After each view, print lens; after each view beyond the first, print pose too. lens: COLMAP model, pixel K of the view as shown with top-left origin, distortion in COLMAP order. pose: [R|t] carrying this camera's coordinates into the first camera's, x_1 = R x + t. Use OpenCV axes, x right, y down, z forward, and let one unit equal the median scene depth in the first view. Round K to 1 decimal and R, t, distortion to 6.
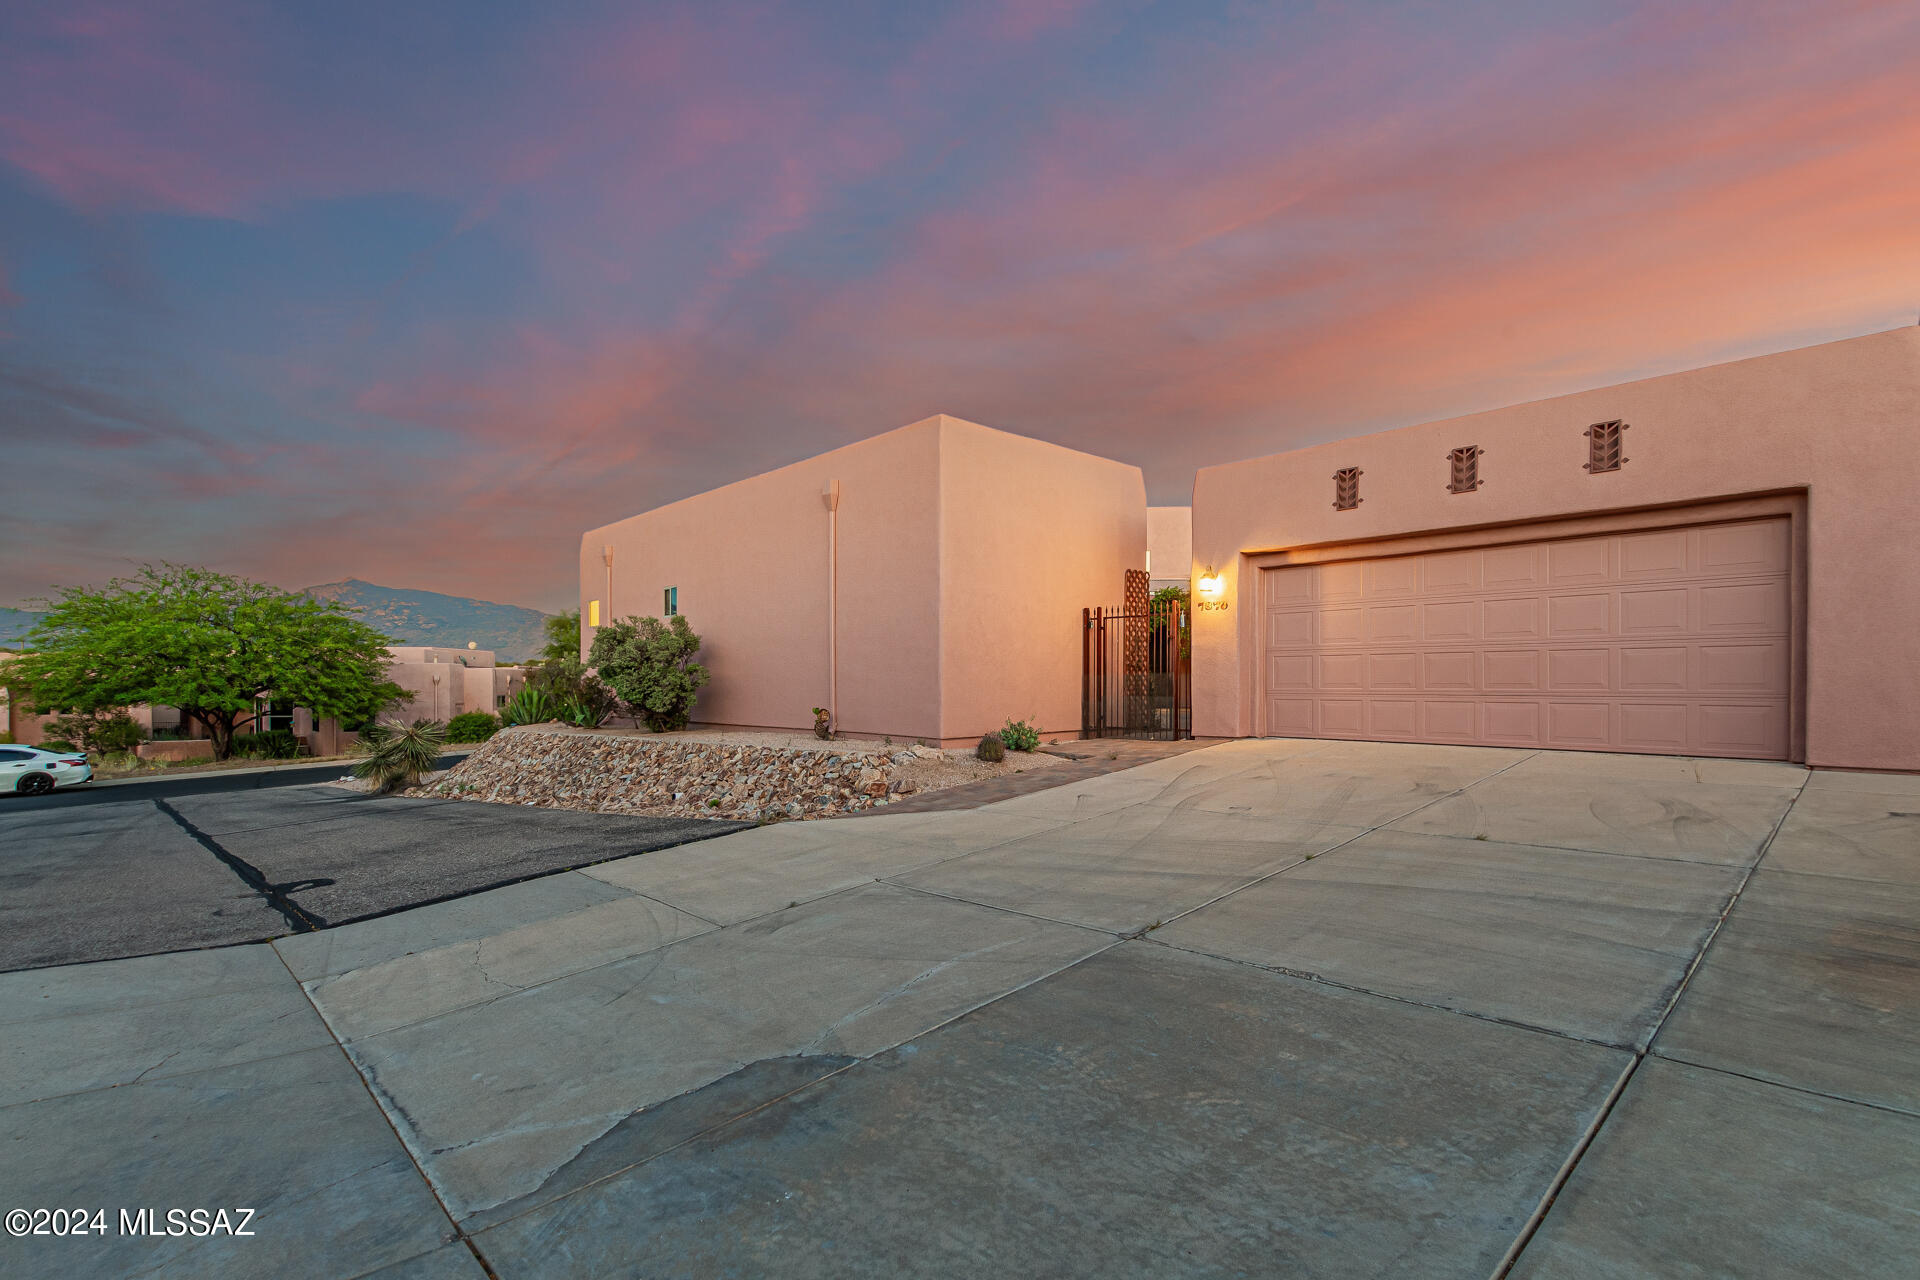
lens RADIAL K [[865.4, 0, 960.1], [0, 865.4, 688.0], [0, 0, 1]] dist [0.001447, 0.000021]
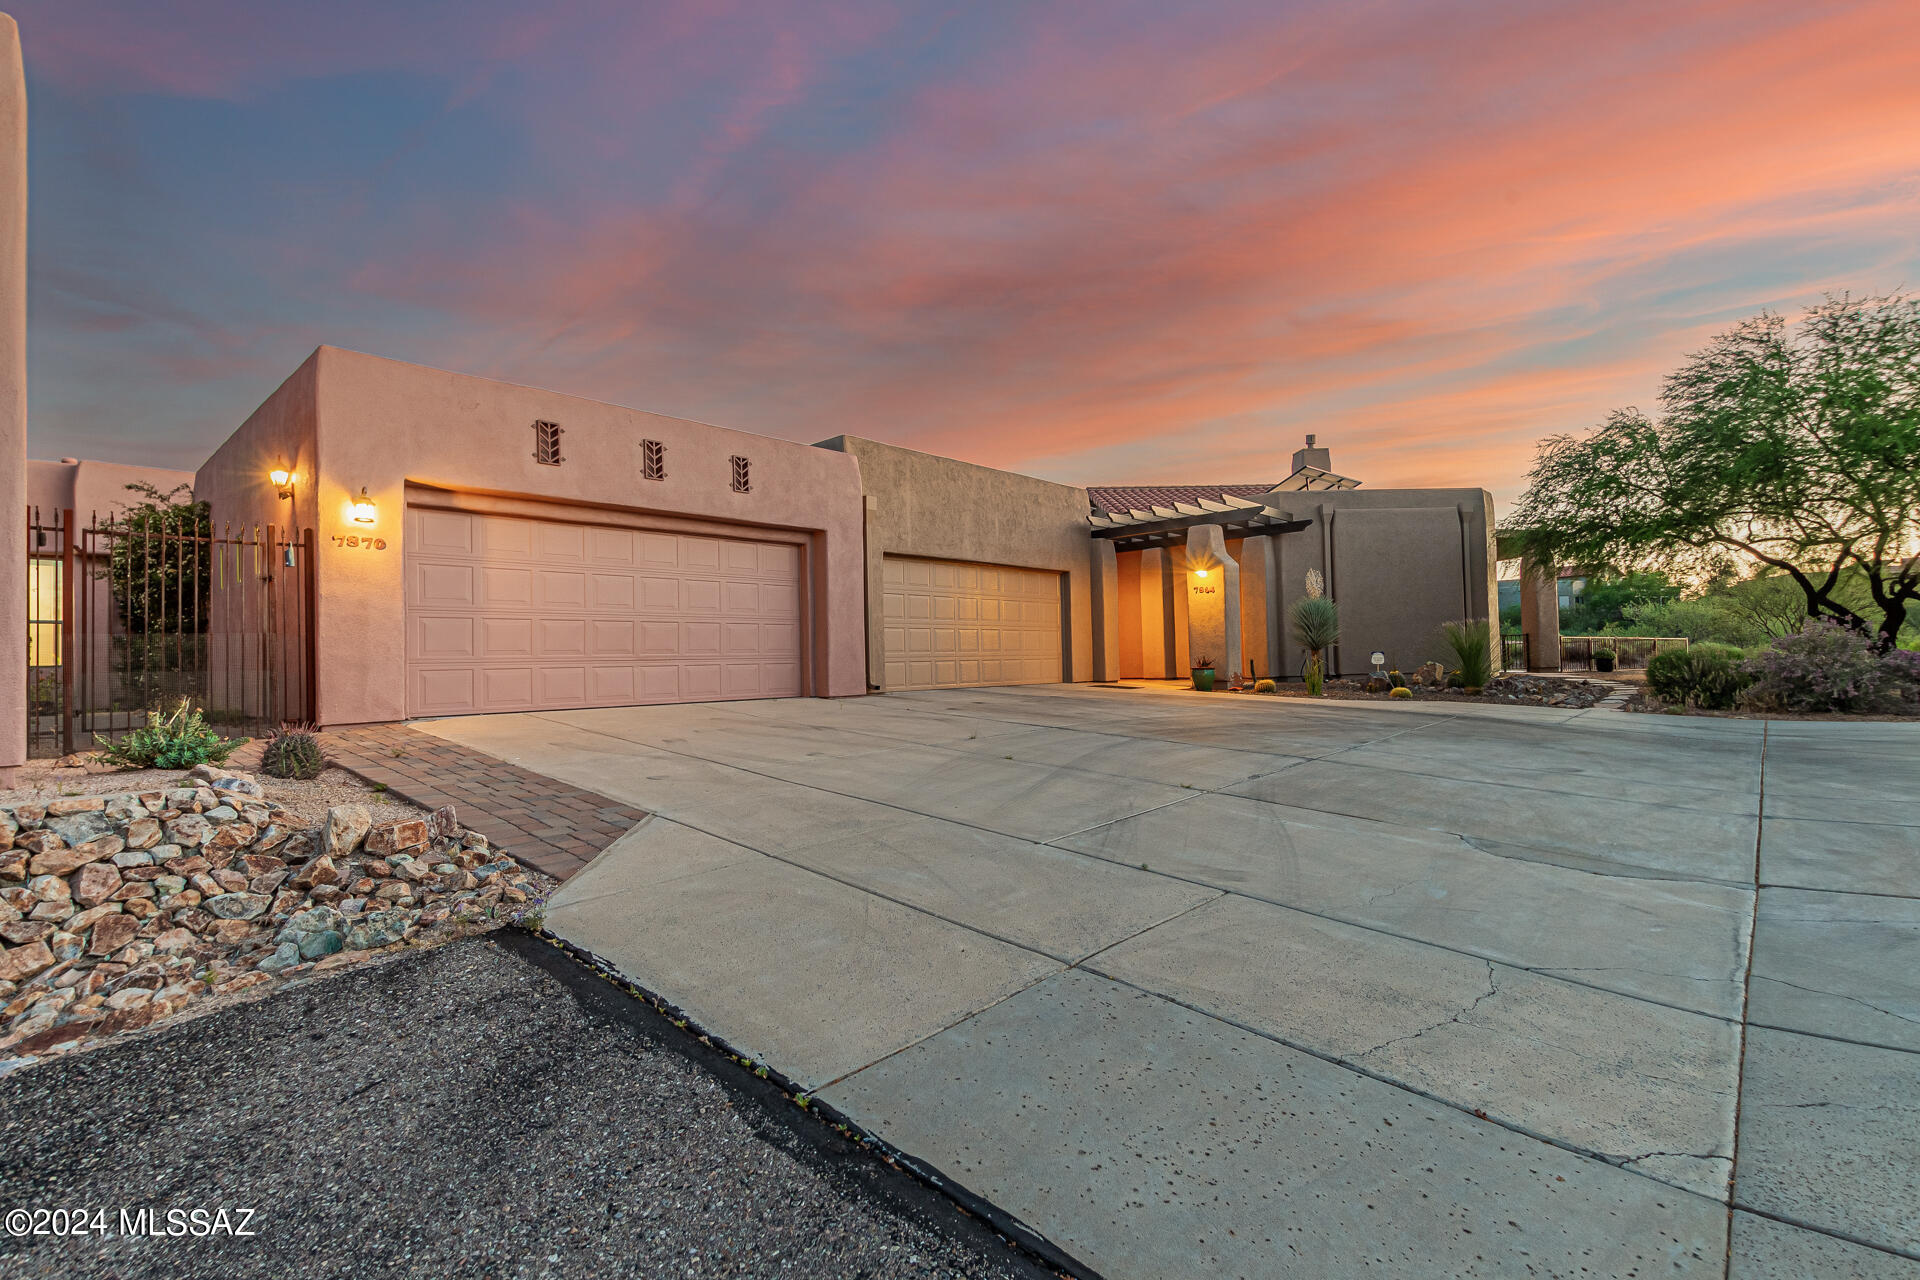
lens RADIAL K [[877.1, 0, 960.0], [0, 877.1, 640.0], [0, 0, 1]] dist [0.107084, -0.000222]
pose [[0.004073, 0.009349, 0.999948, -0.531602], [0.005571, 0.999941, -0.009371, -0.004650], [-0.999976, 0.005609, 0.004021, 0.556307]]
